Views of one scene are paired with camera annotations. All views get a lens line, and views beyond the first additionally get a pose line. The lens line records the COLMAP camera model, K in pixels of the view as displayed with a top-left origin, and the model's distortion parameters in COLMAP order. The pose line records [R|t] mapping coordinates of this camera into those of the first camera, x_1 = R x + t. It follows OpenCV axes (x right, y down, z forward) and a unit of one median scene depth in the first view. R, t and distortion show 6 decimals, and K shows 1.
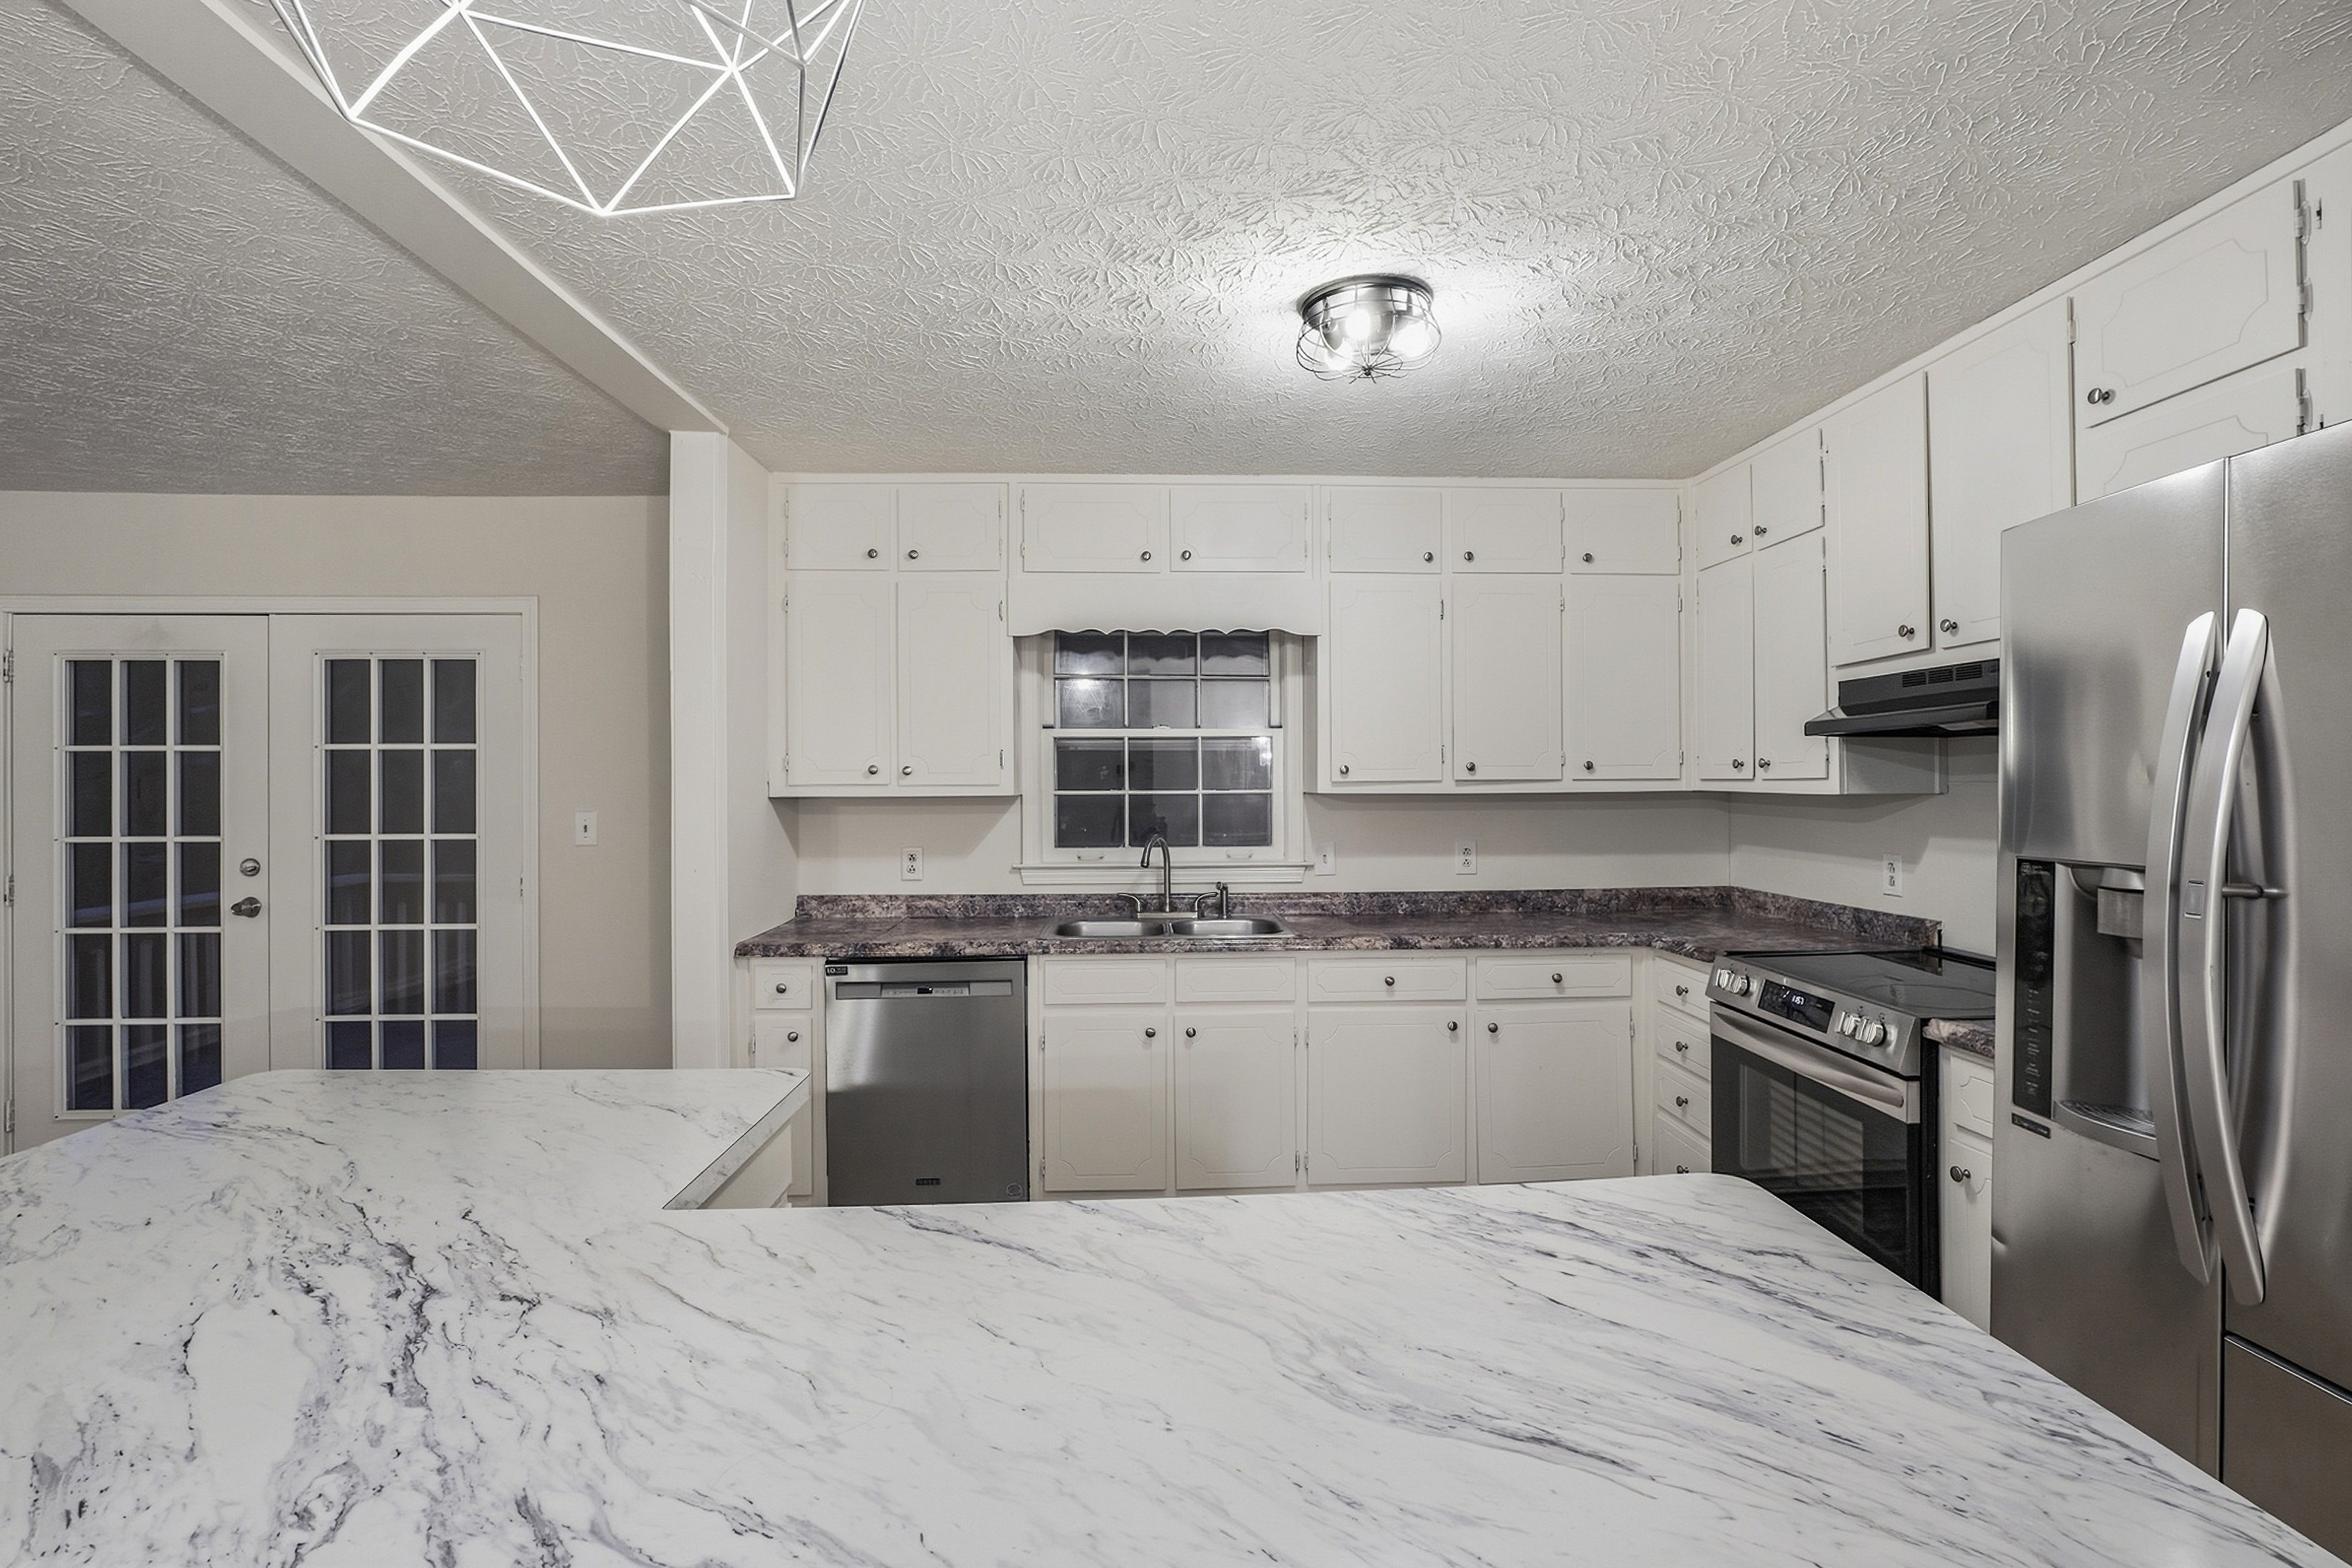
lens RADIAL K [[1079.1, 0, 1195.4], [0, 1079.1, 775.3], [0, 0, 1]] dist [-0.004112, 0.000103]
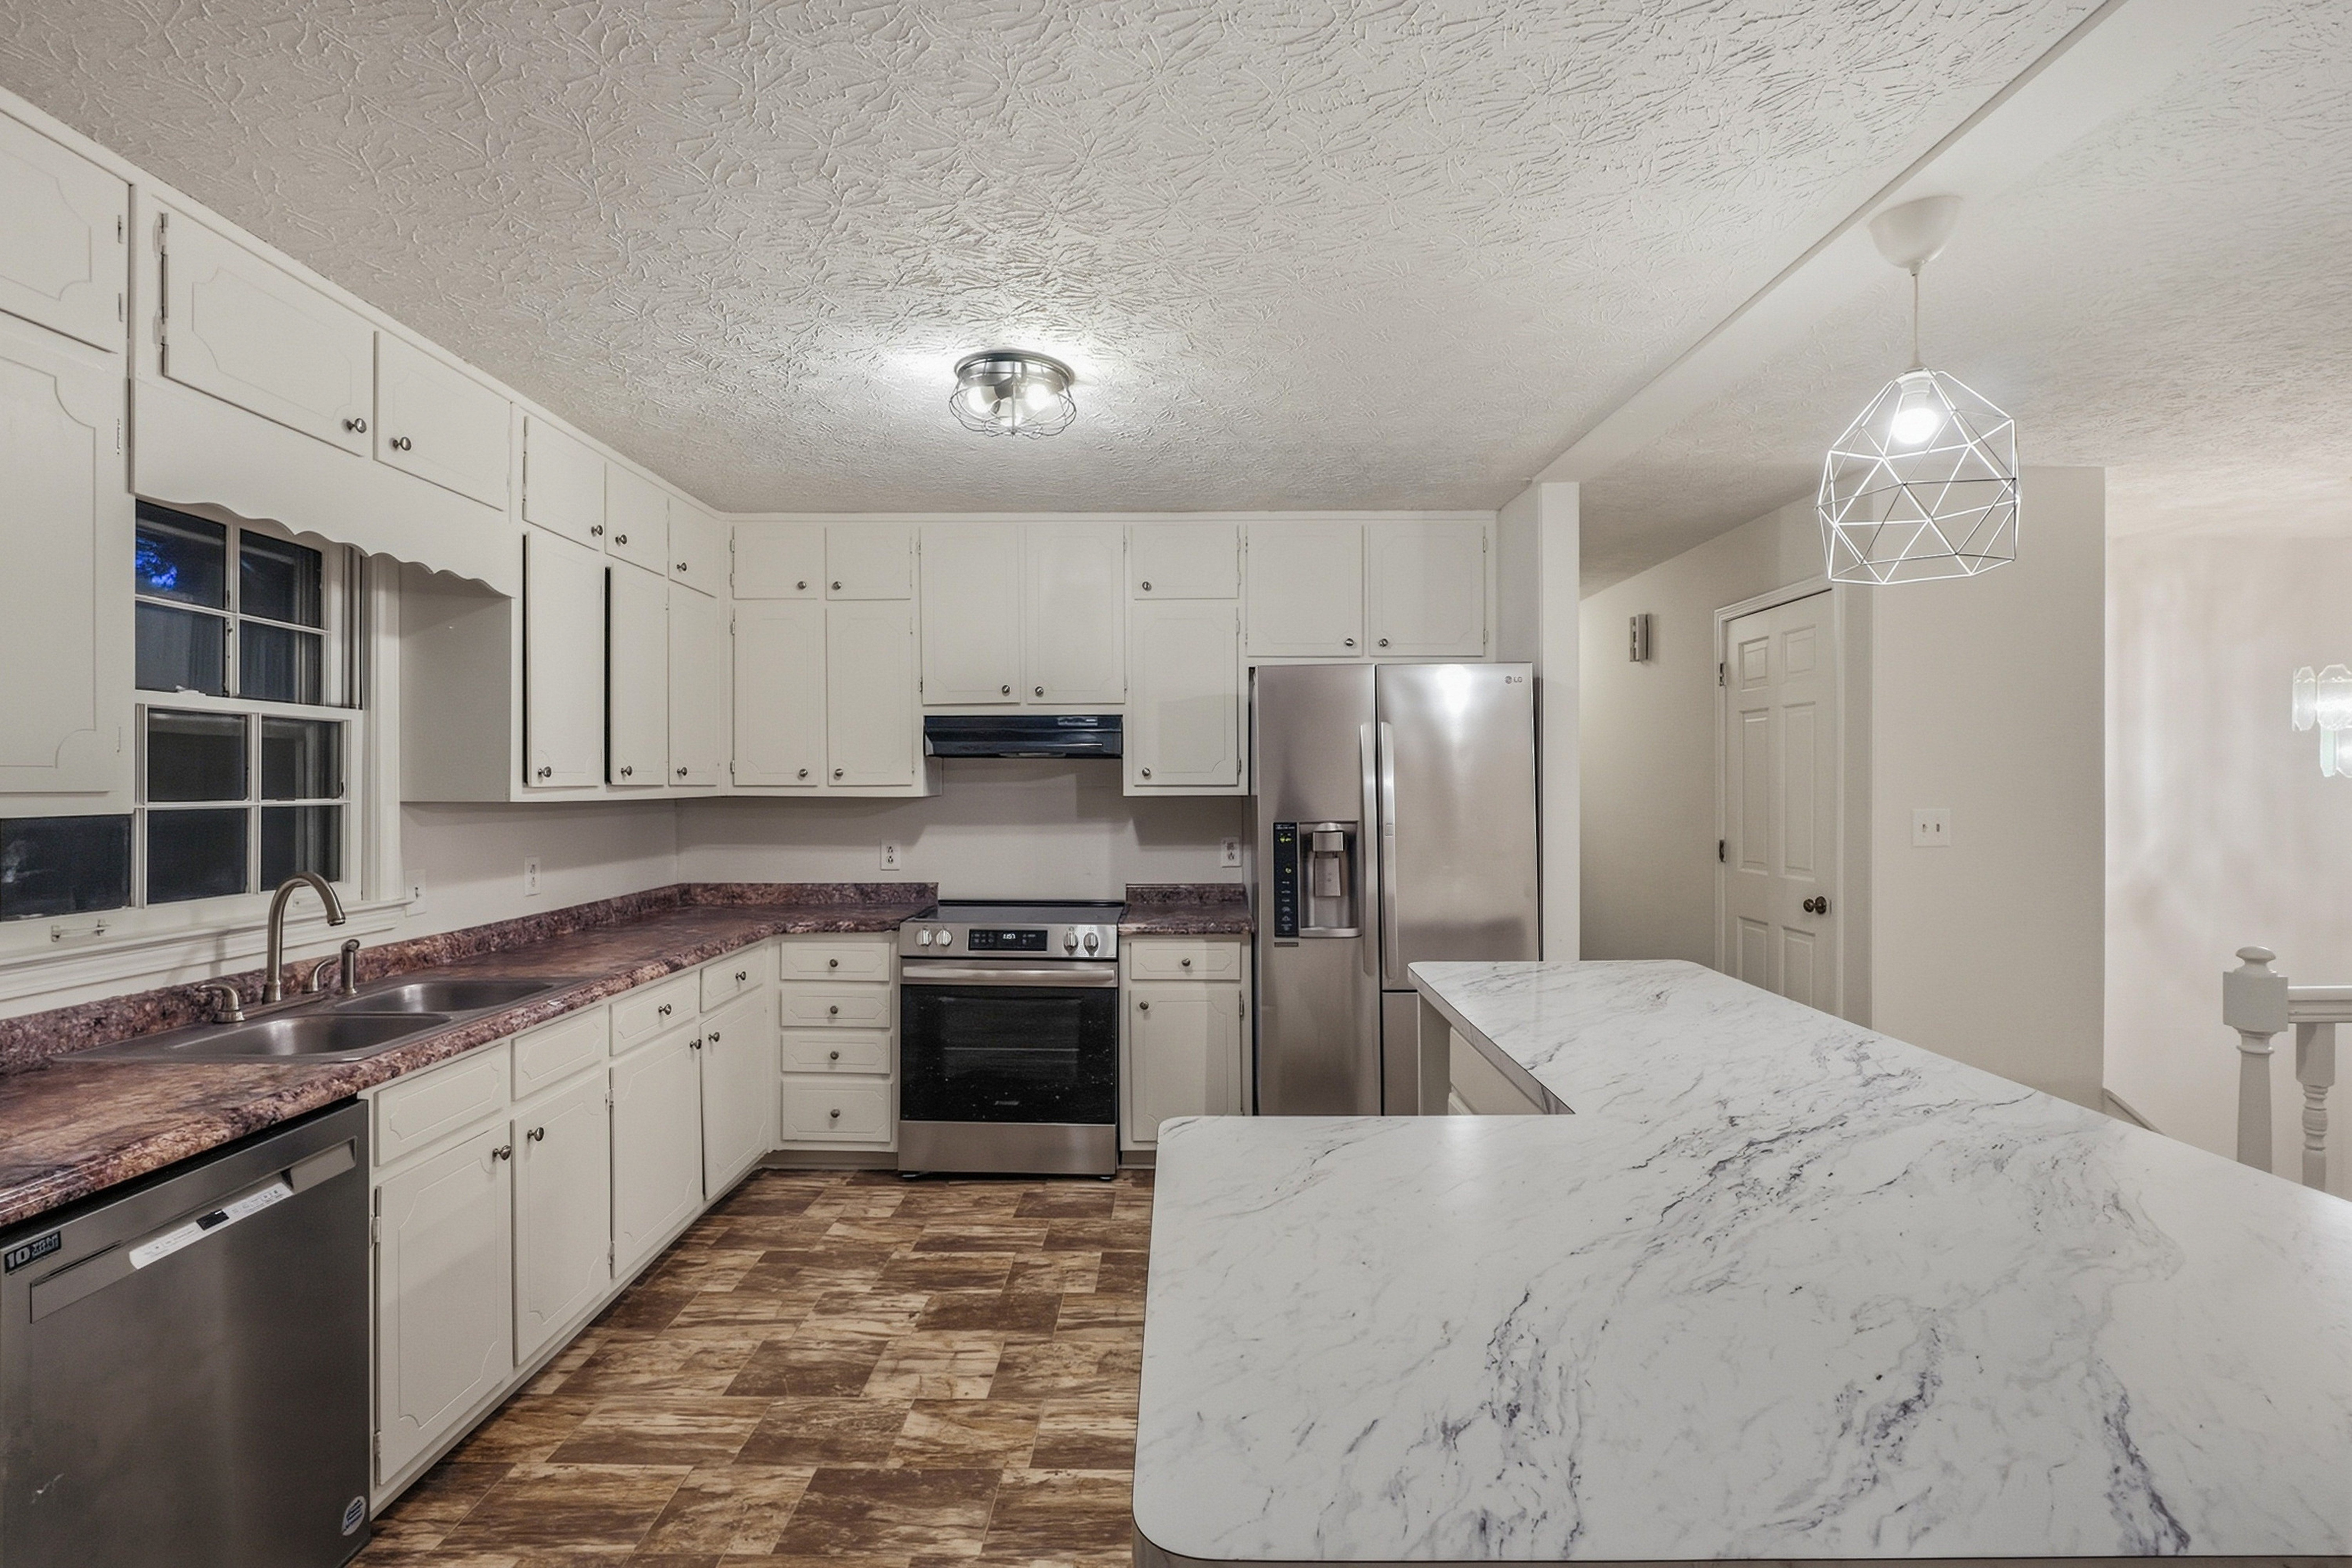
lens RADIAL K [[1064.9, 0, 1185.1], [0, 1064.9, 788.2], [0, 0, 1]] dist [-0.022170, 0.000067]
pose [[0.051110, 0.002141, 0.998691, -0.699289], [-0.005547, 0.999983, -0.001860, 0.006579], [-0.998678, -0.005444, 0.051121, 0.549422]]
